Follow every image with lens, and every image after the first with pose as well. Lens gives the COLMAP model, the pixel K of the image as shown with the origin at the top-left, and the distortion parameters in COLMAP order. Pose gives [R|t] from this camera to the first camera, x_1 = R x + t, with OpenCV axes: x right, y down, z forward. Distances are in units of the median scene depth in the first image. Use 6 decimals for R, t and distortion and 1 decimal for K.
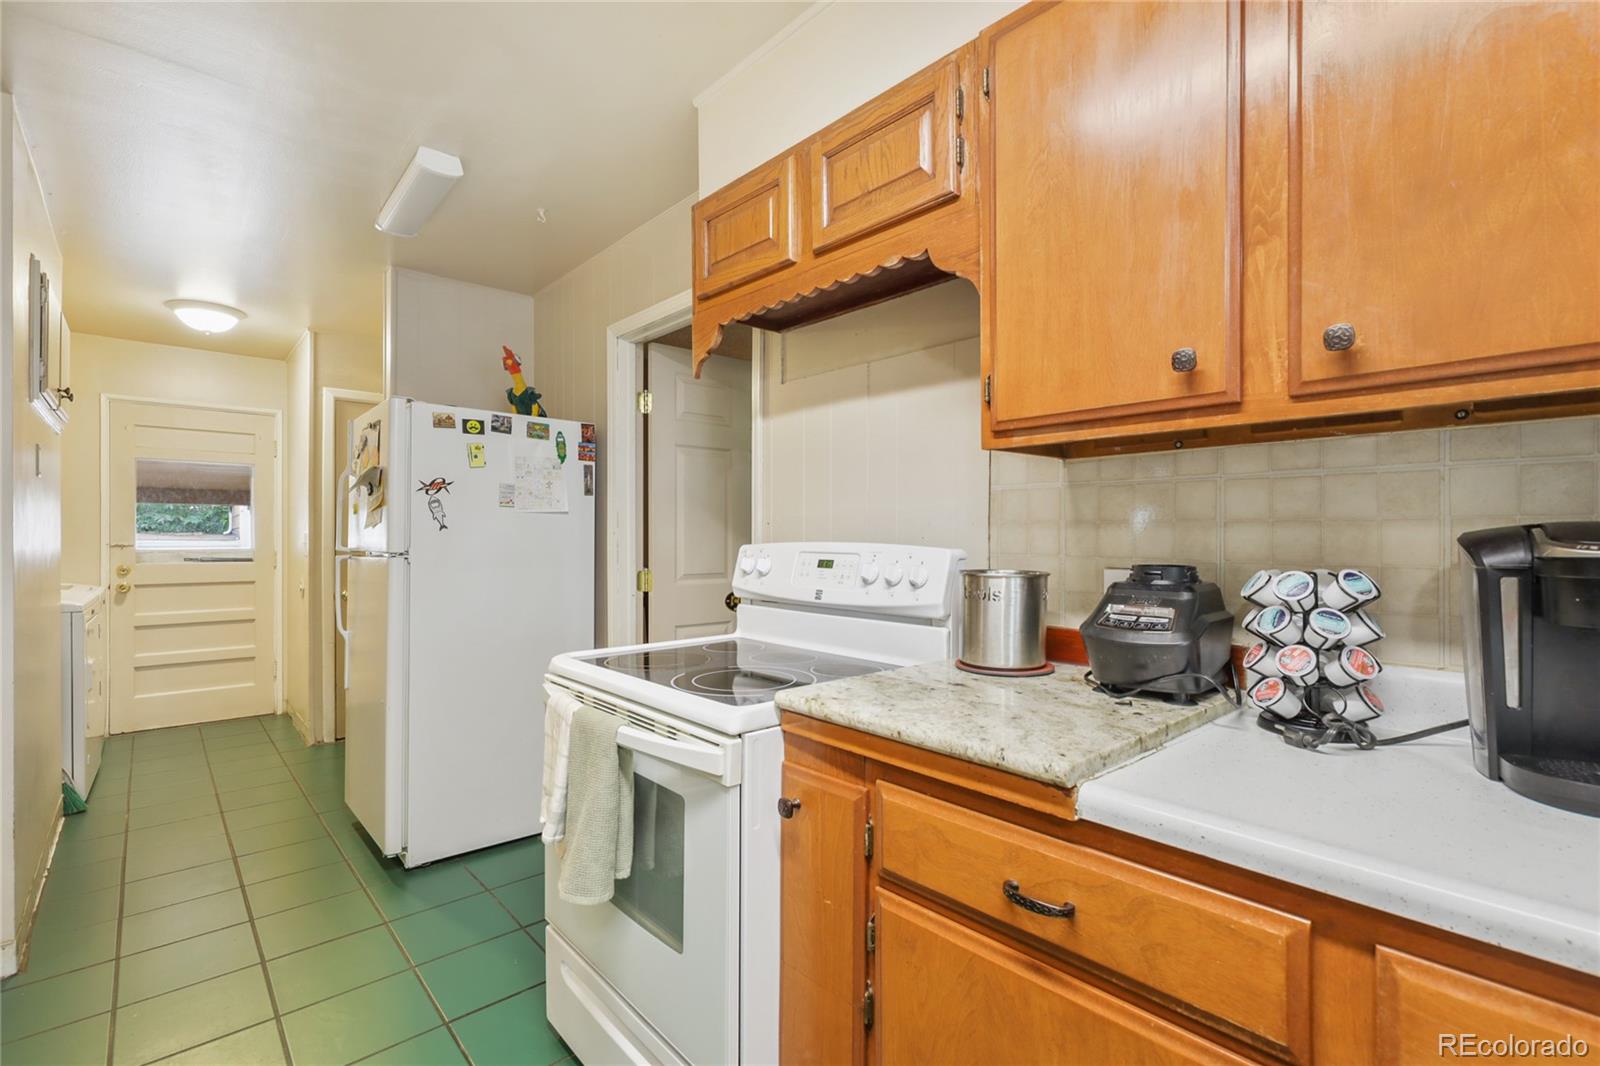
lens RADIAL K [[724.8, 0, 798.7], [0, 724.8, 536.5], [0, 0, 1]] dist [0.000093, -0.000769]
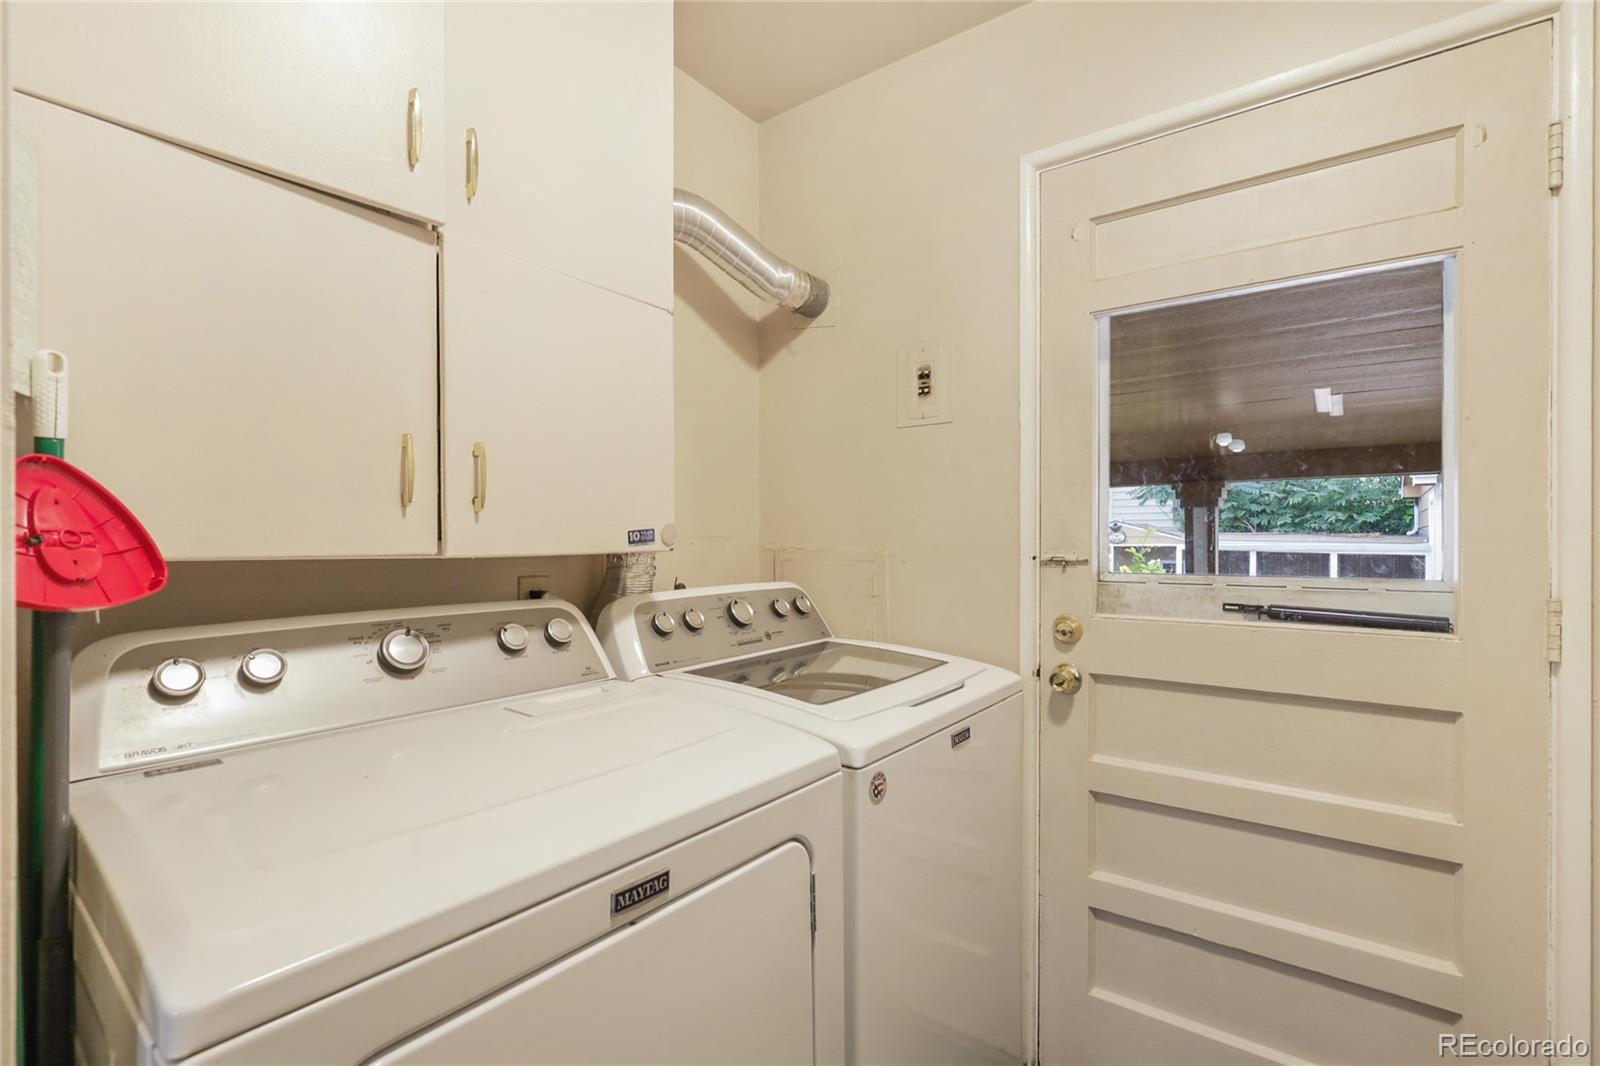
lens RADIAL K [[724.8, 0, 793.3], [0, 724.8, 537.4], [0, 0, 1]] dist [0.000093, -0.000769]
pose [[0.189910, 0.002933, -0.981797, -0.384962], [-0.004157, 0.999989, 0.002183, 0.000230], [0.981793, 0.003667, 0.189920, 0.508269]]
